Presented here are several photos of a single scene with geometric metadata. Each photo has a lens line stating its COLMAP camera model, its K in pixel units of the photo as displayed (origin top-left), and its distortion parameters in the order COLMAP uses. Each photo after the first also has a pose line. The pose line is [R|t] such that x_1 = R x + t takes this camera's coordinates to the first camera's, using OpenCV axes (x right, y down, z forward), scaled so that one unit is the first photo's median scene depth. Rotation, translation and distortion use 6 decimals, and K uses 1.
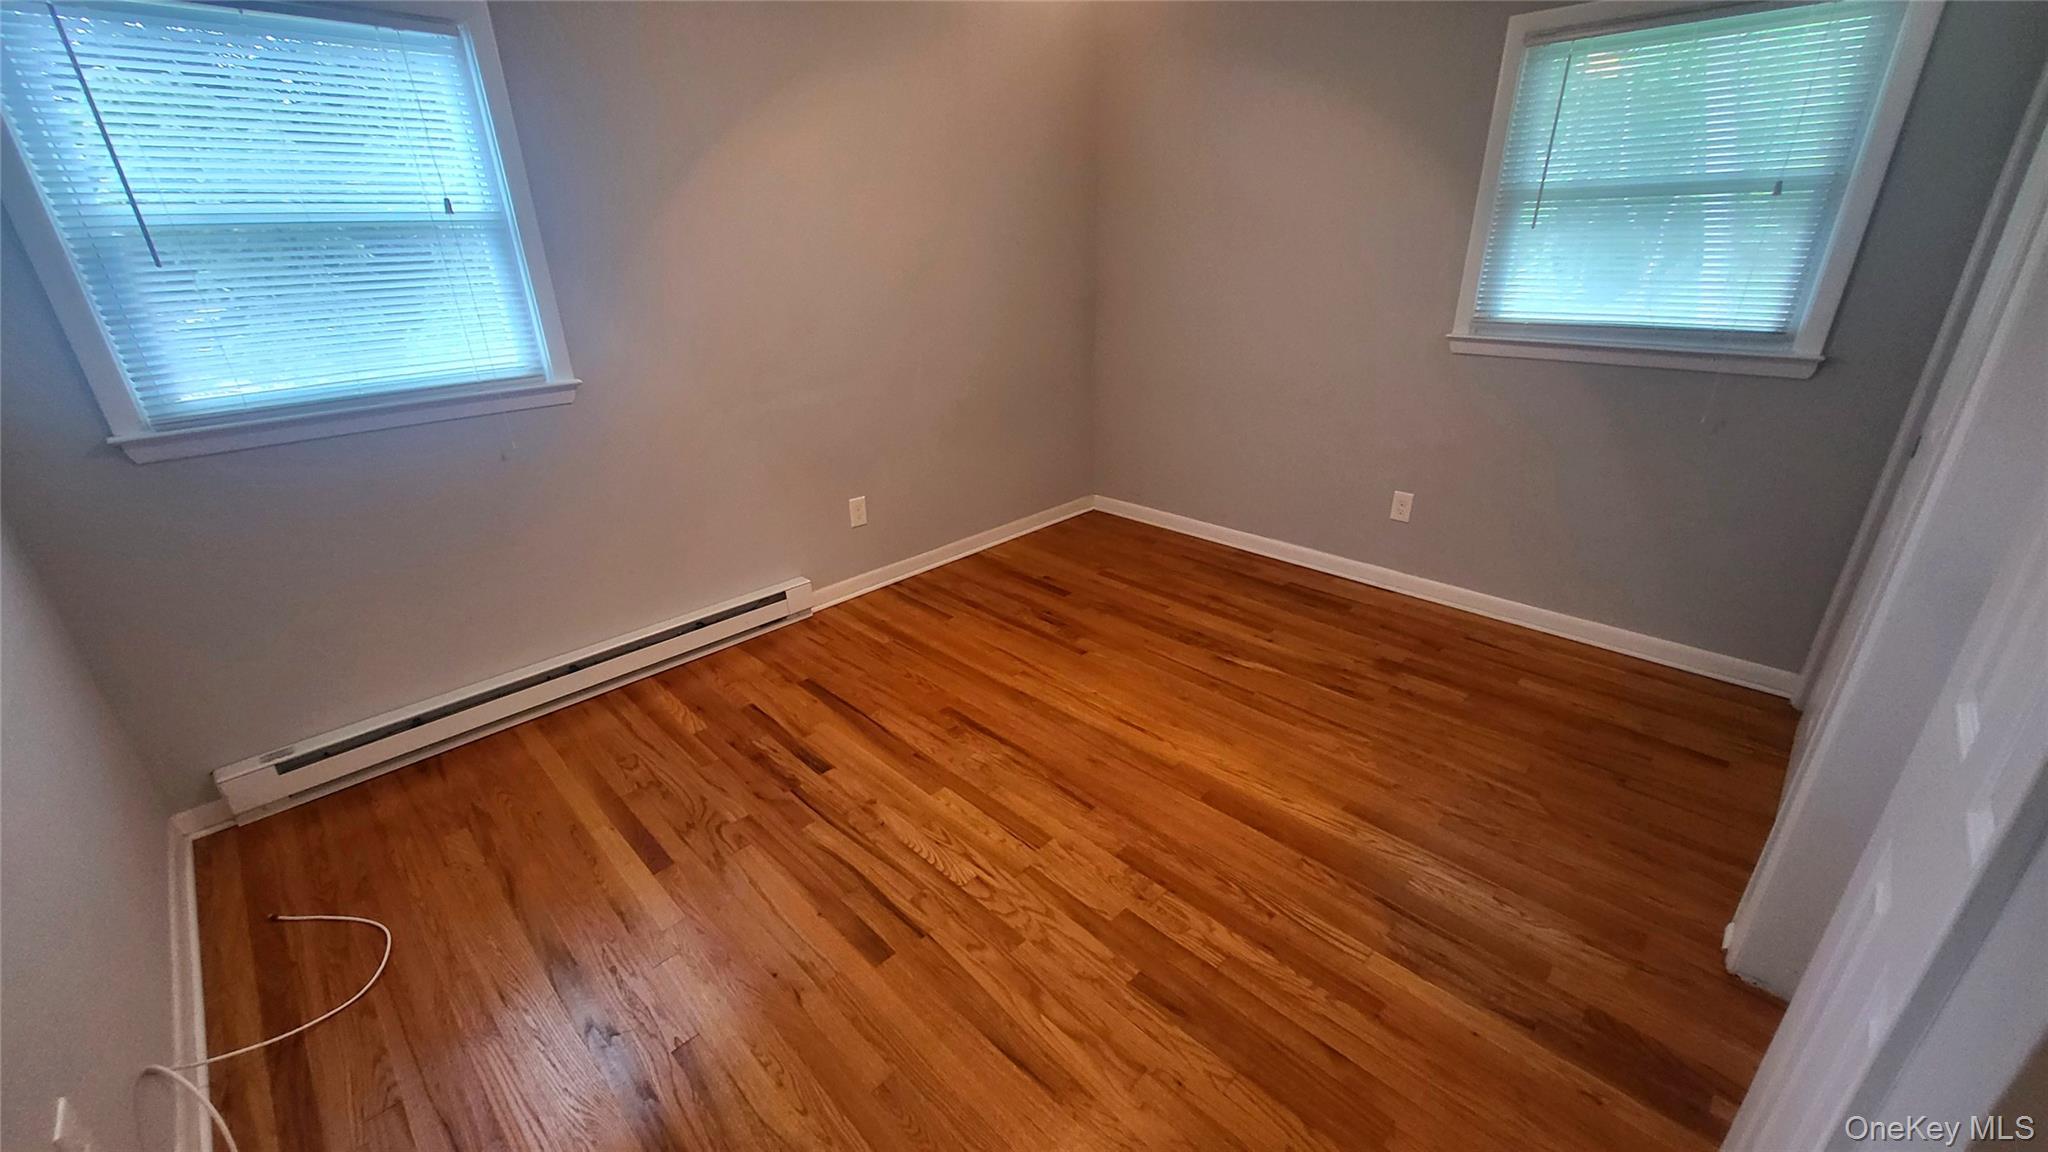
lens RADIAL K [[813.1, 0, 1017.5], [0, 813.1, 576.4], [0, 0, 1]] dist [0.013192, -0.000052]
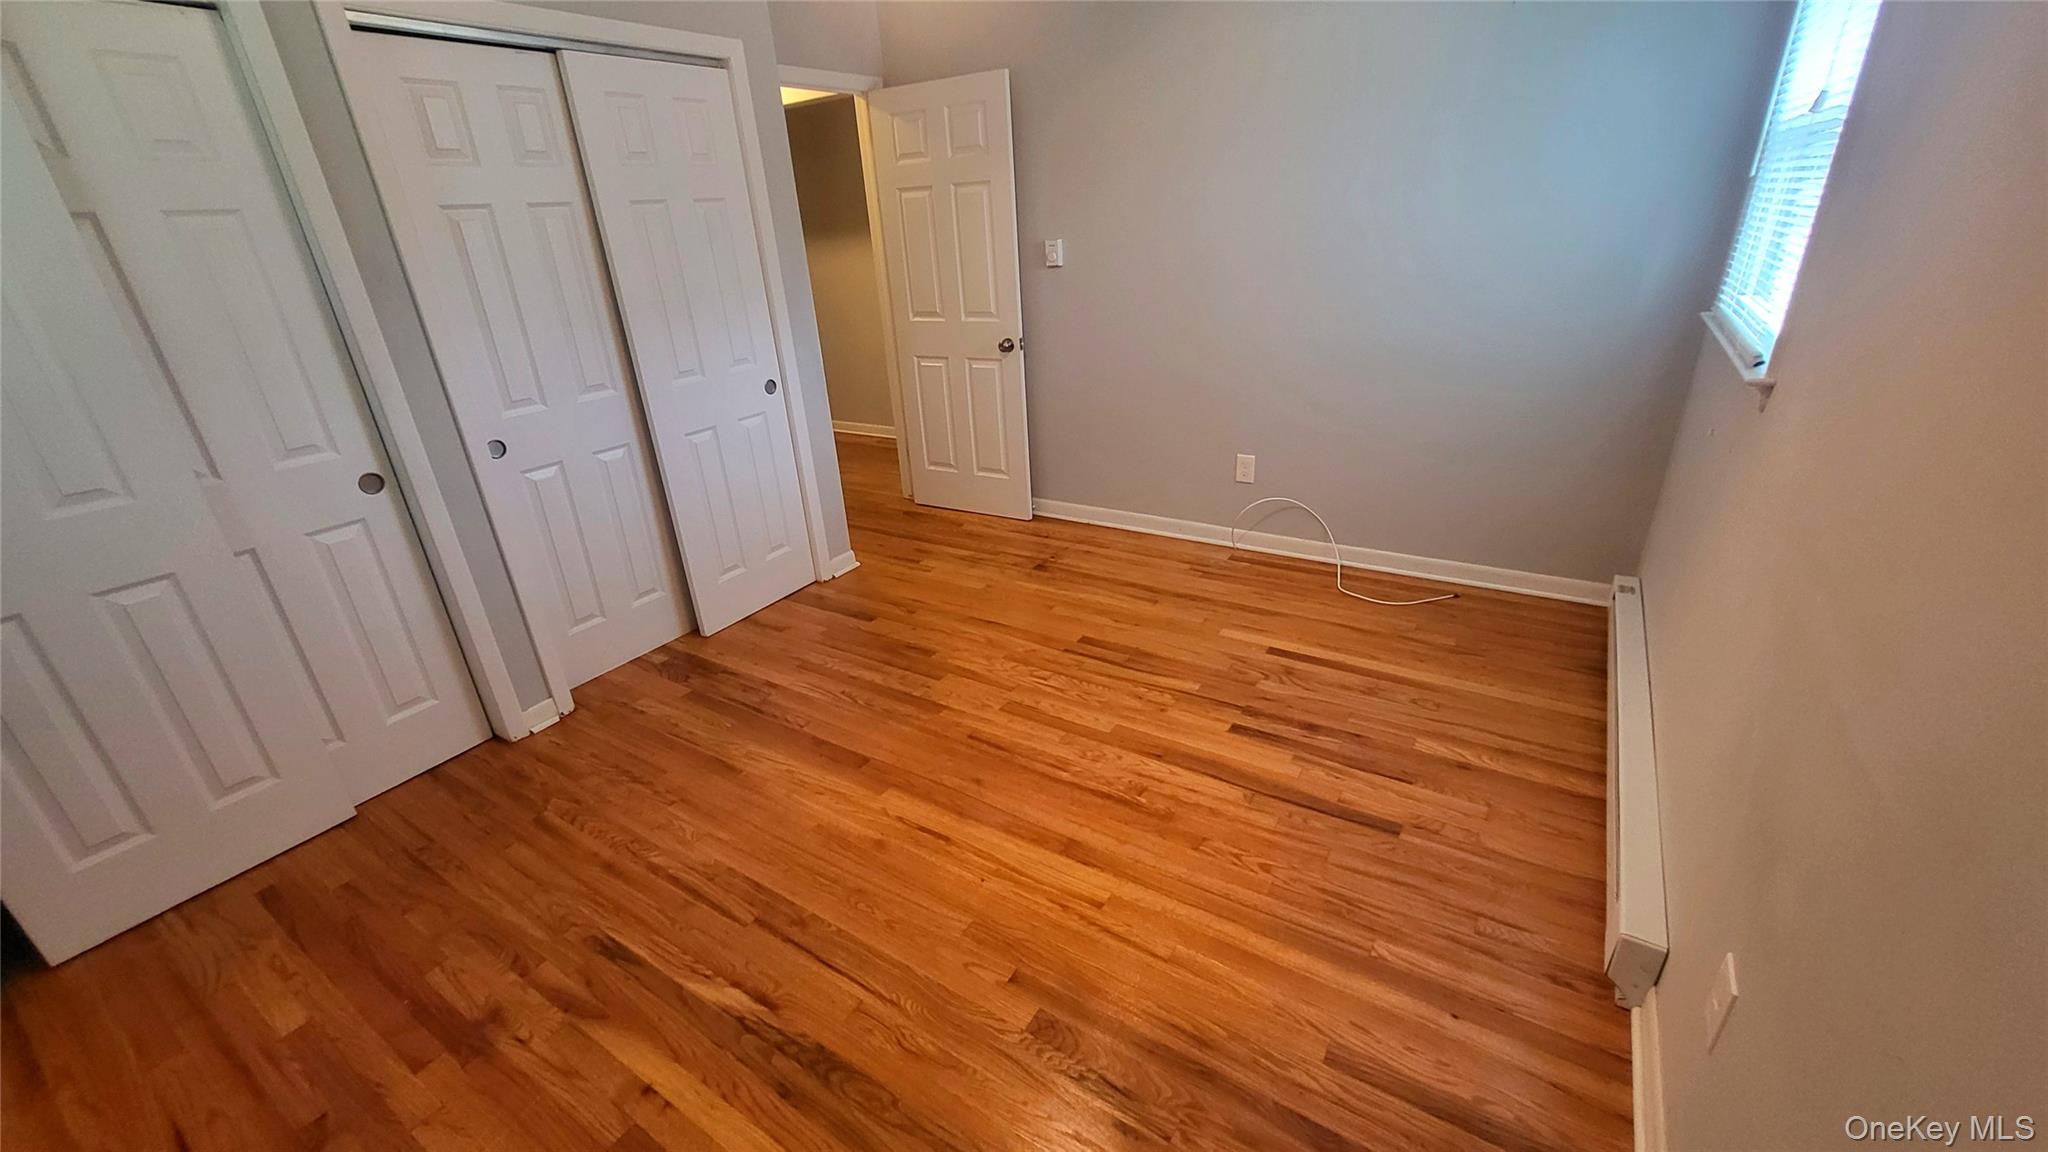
lens RADIAL K [[823.9, 0, 1017.6], [0, 823.9, 580.7], [0, 0, 1]] dist [0.000792, -0.000072]
pose [[-0.974735, 0.157806, -0.158078, 0.166503], [-0.007660, 0.683683, 0.729739, -0.663295], [0.223233, 0.712513, -0.665201, 1.562422]]
